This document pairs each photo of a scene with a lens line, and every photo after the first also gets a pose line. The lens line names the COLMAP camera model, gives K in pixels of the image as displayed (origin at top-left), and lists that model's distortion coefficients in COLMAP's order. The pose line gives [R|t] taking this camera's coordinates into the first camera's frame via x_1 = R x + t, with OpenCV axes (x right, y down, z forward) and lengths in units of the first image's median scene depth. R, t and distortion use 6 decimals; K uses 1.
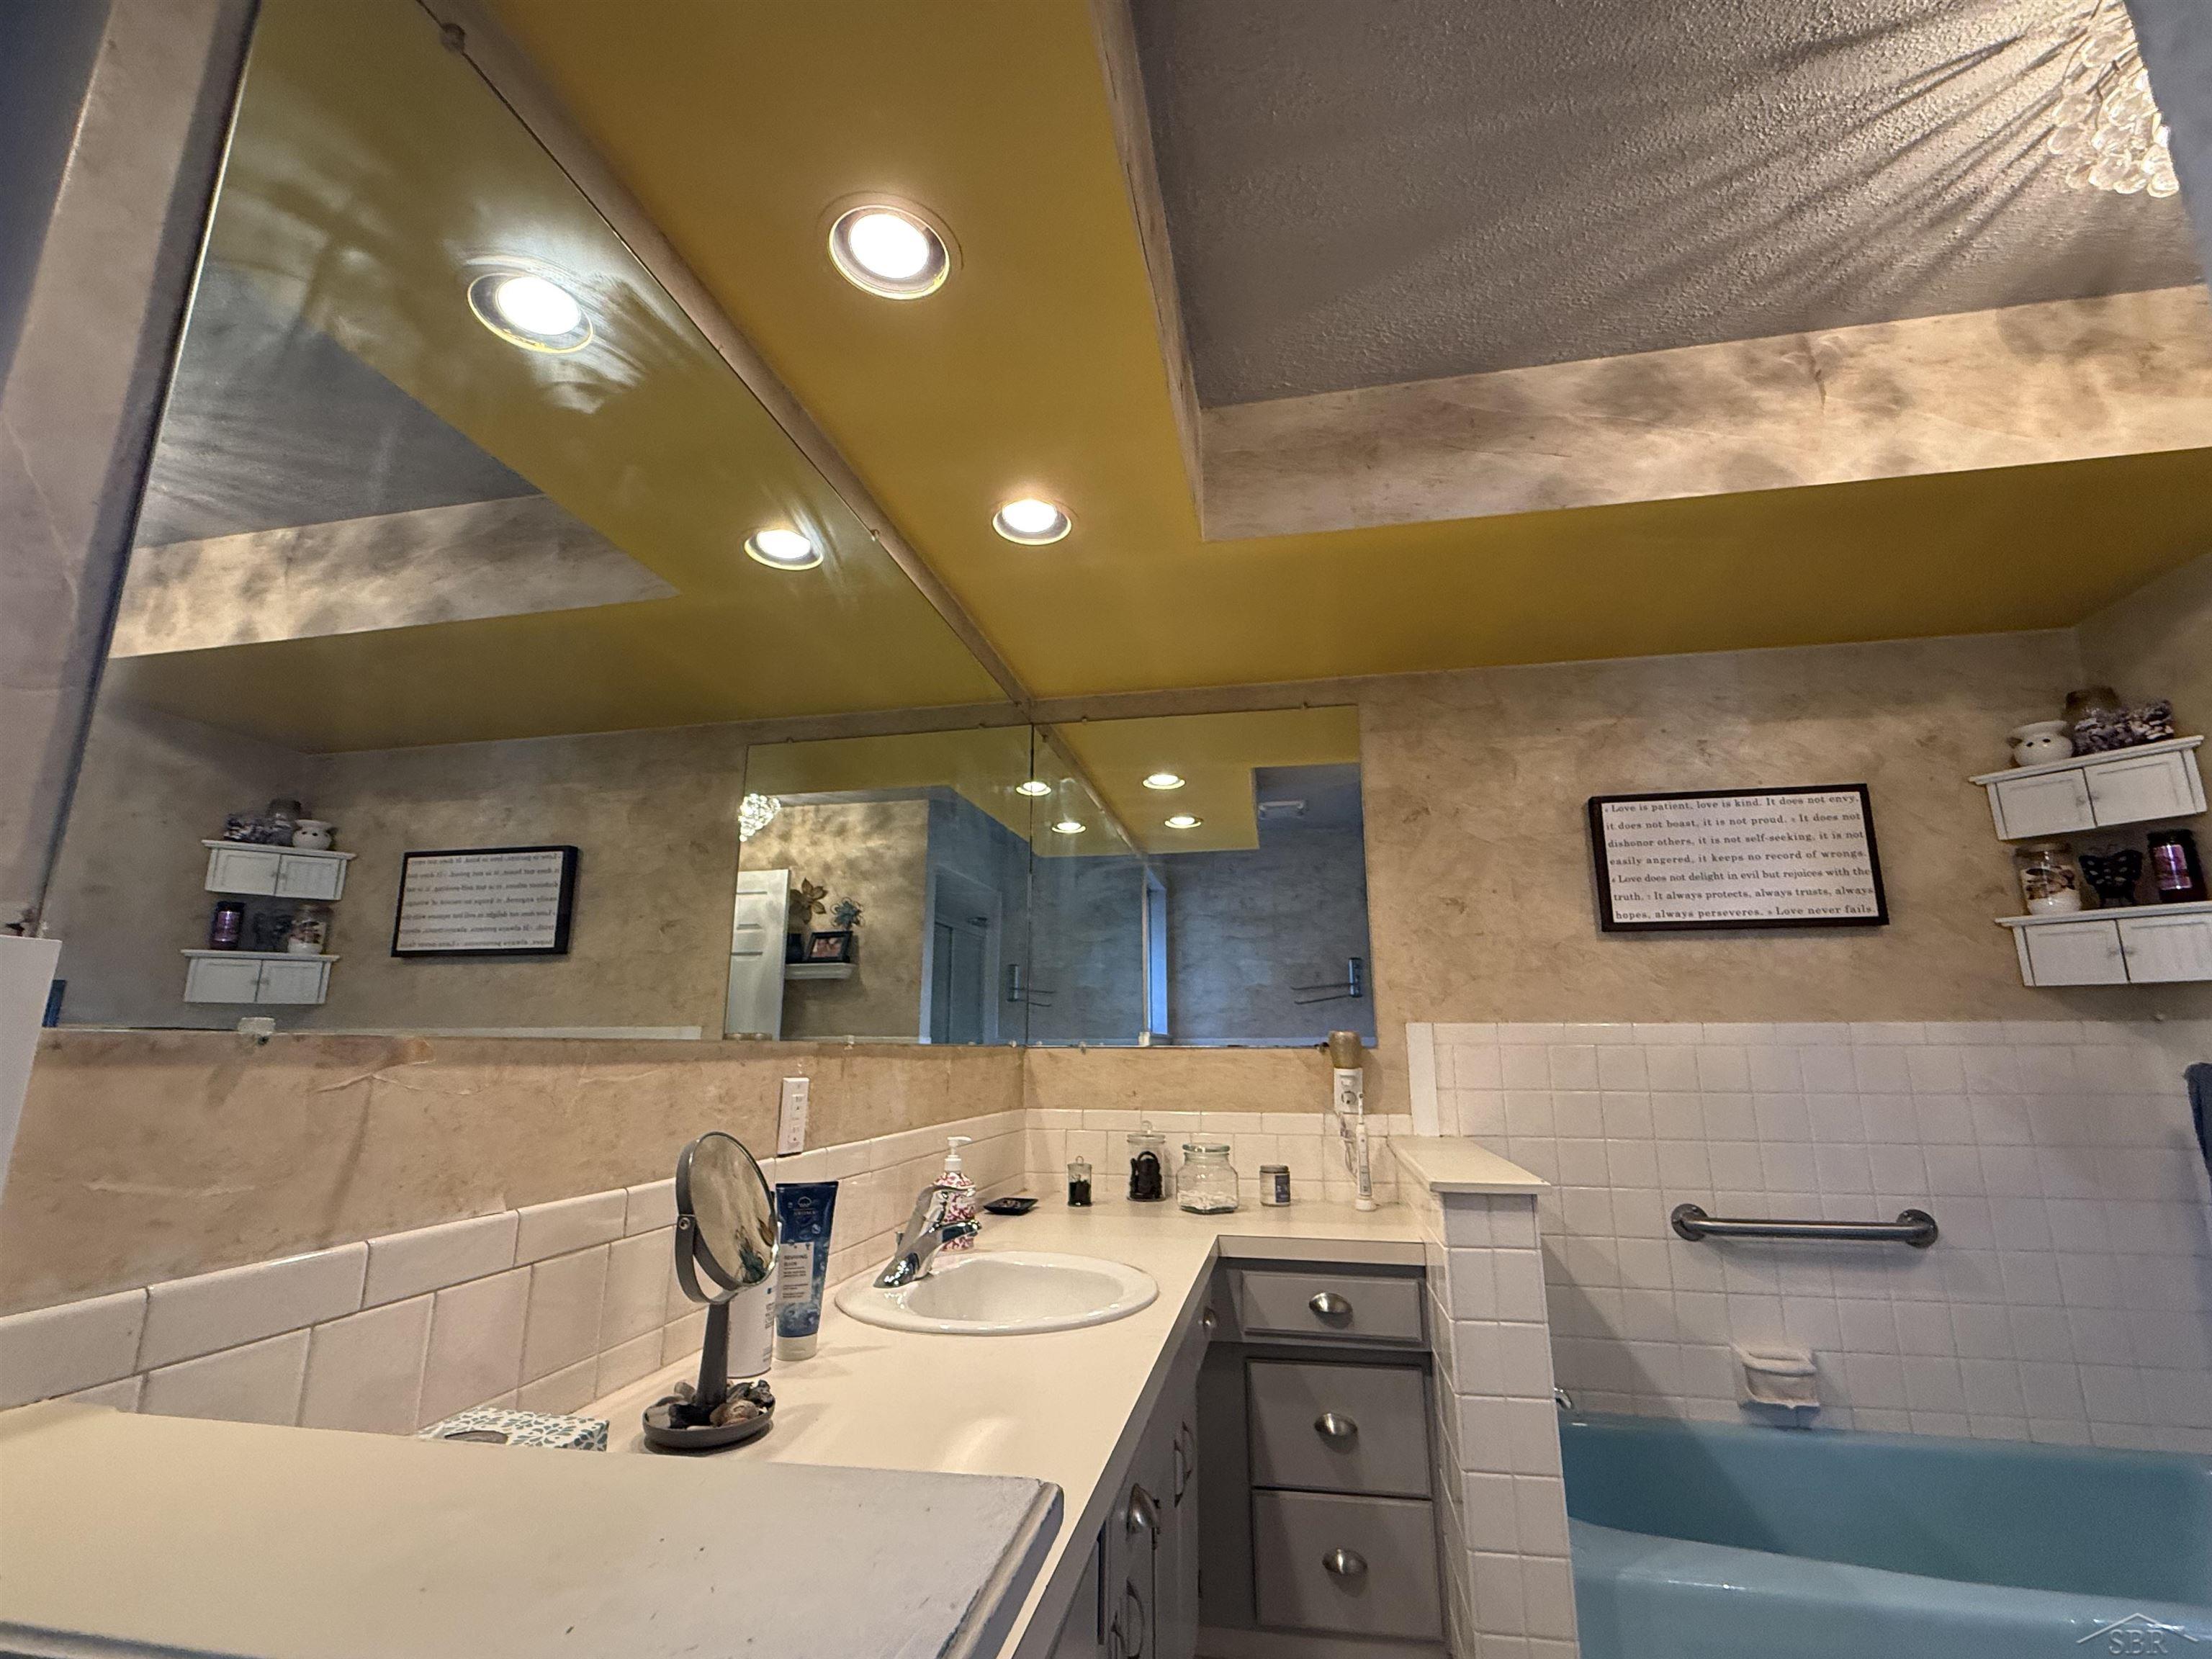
lens RADIAL K [[982.6, 0, 1105.2], [0, 982.6, 836.6], [0, 0, 1]] dist [0.005830, 0.000490]
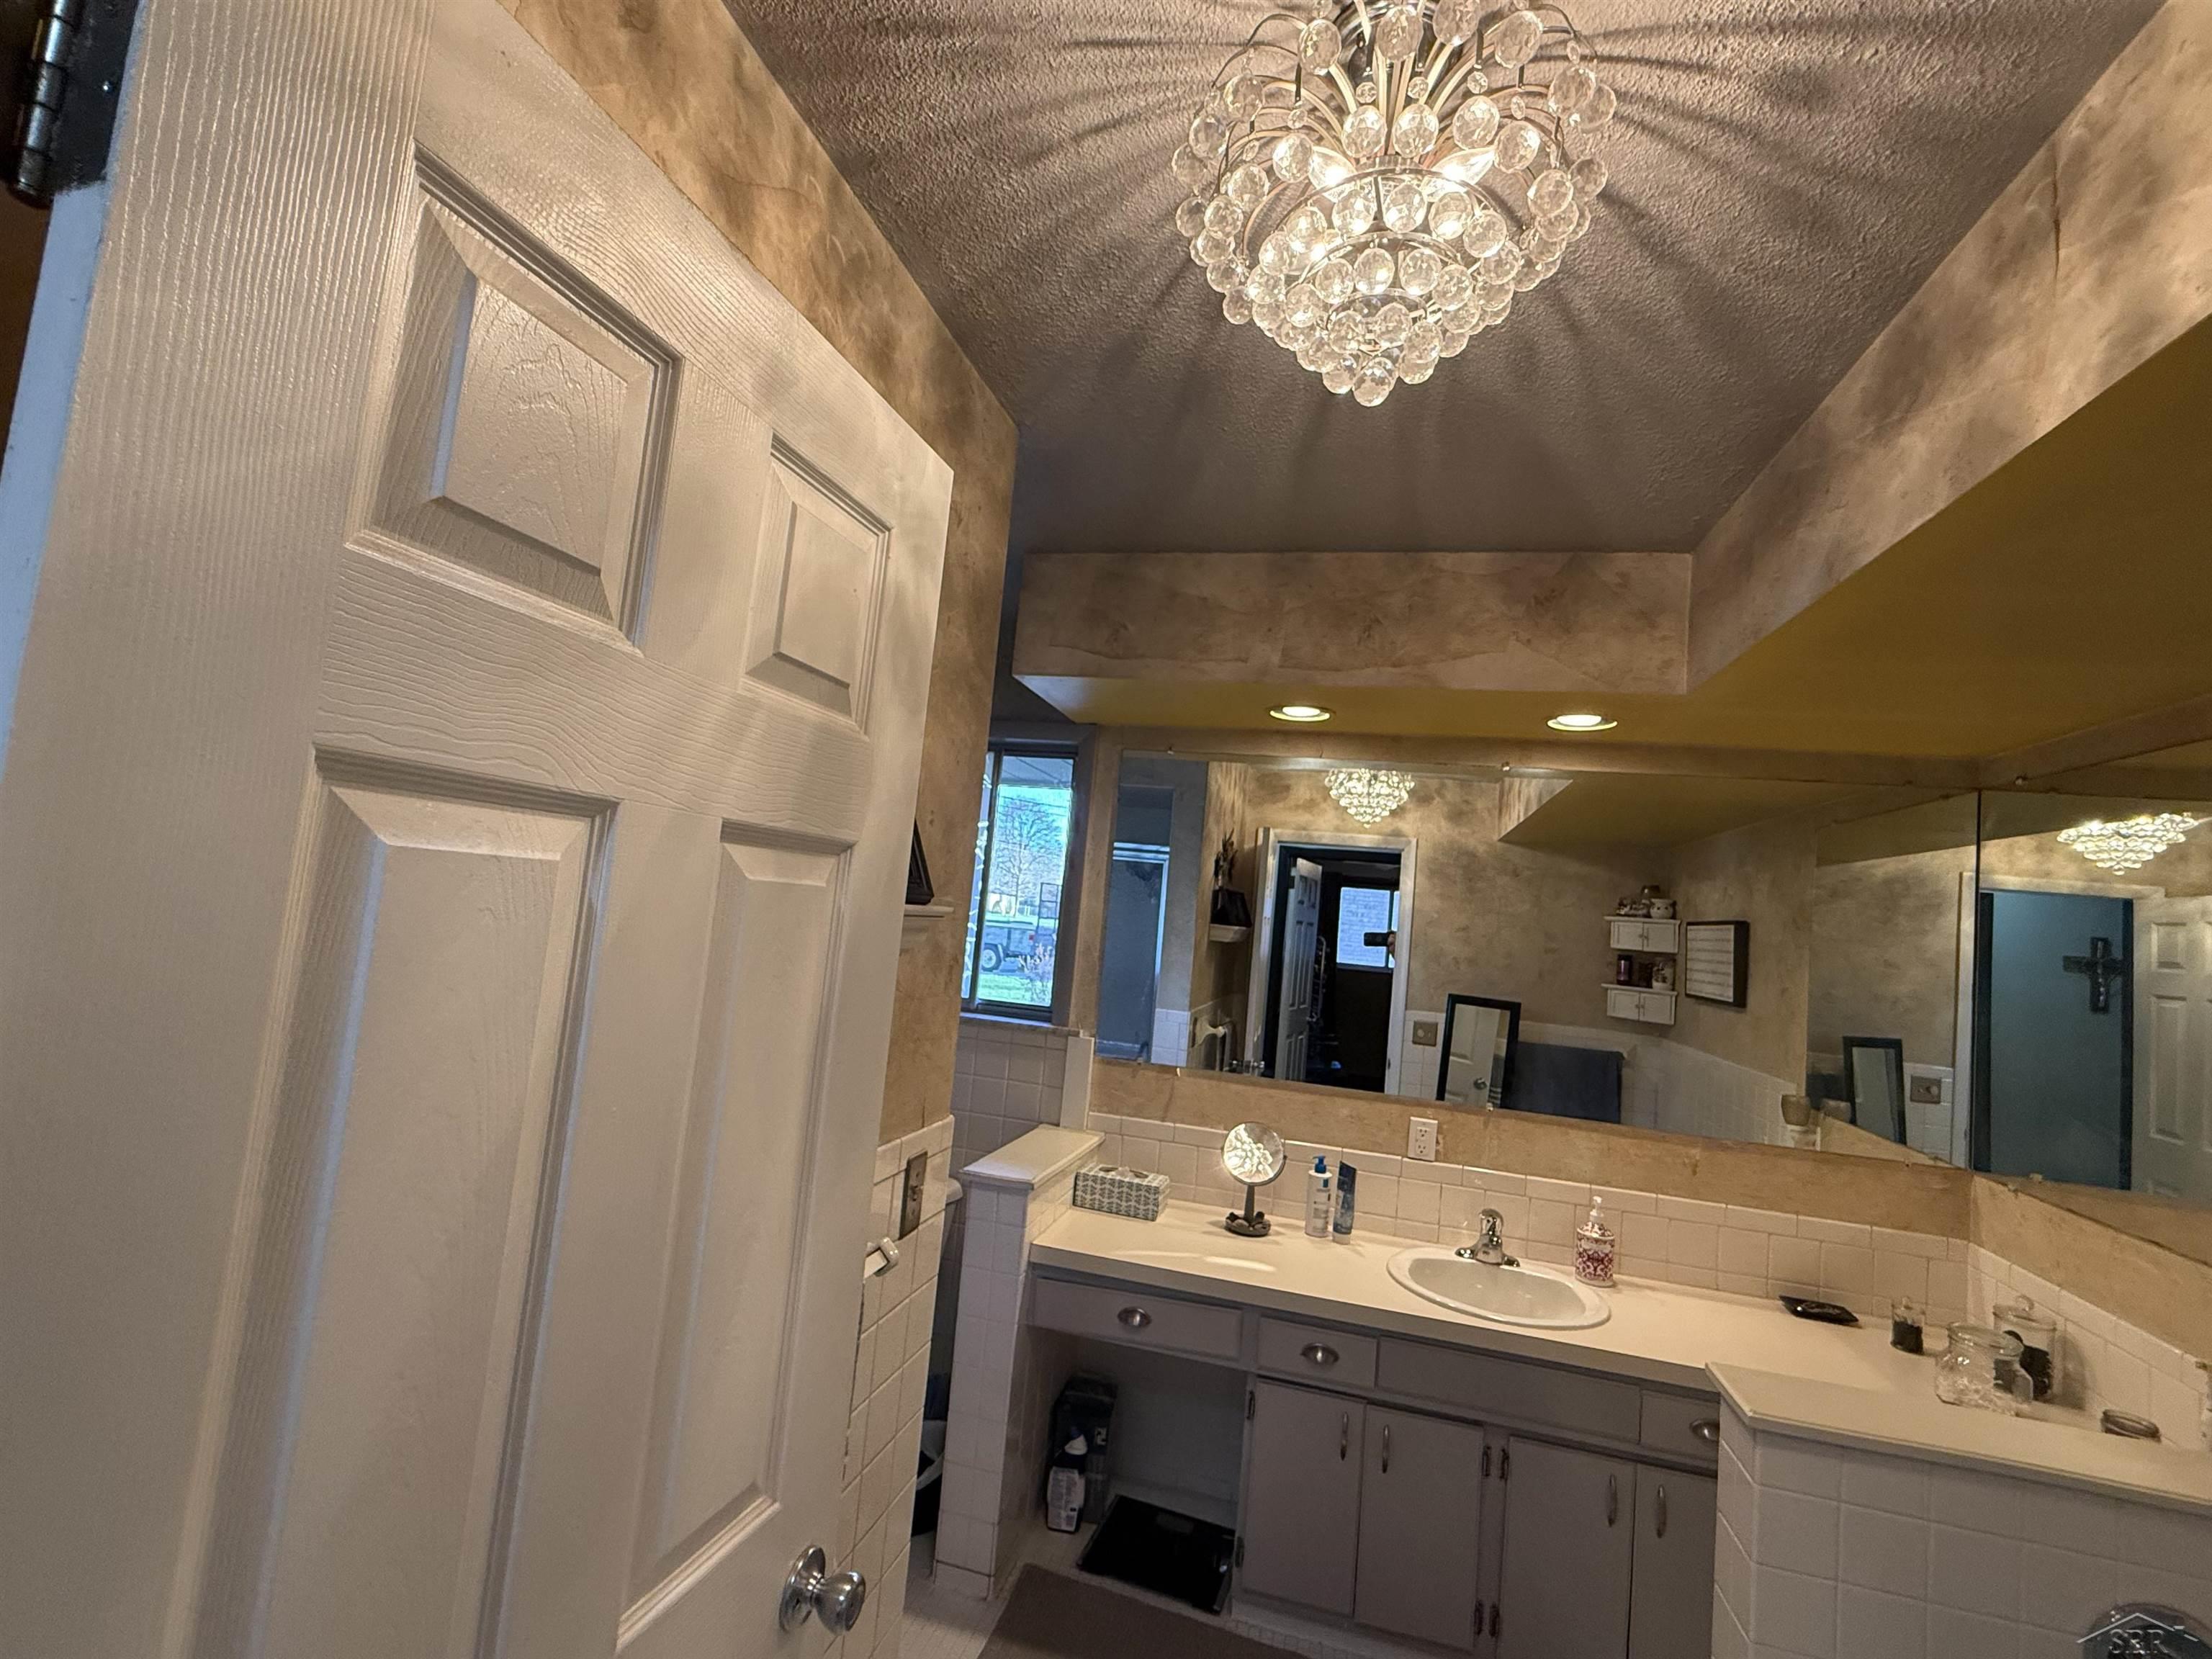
lens RADIAL K [[982.6, 0, 1111.4], [0, 982.6, 837.4], [0, 0, 1]] dist [0.005830, 0.000490]
pose [[-0.054389, -0.081470, -0.995191, 0.762135], [0.127677, 0.987917, -0.087852, -0.087790], [0.990323, -0.131841, -0.043330, 0.281184]]
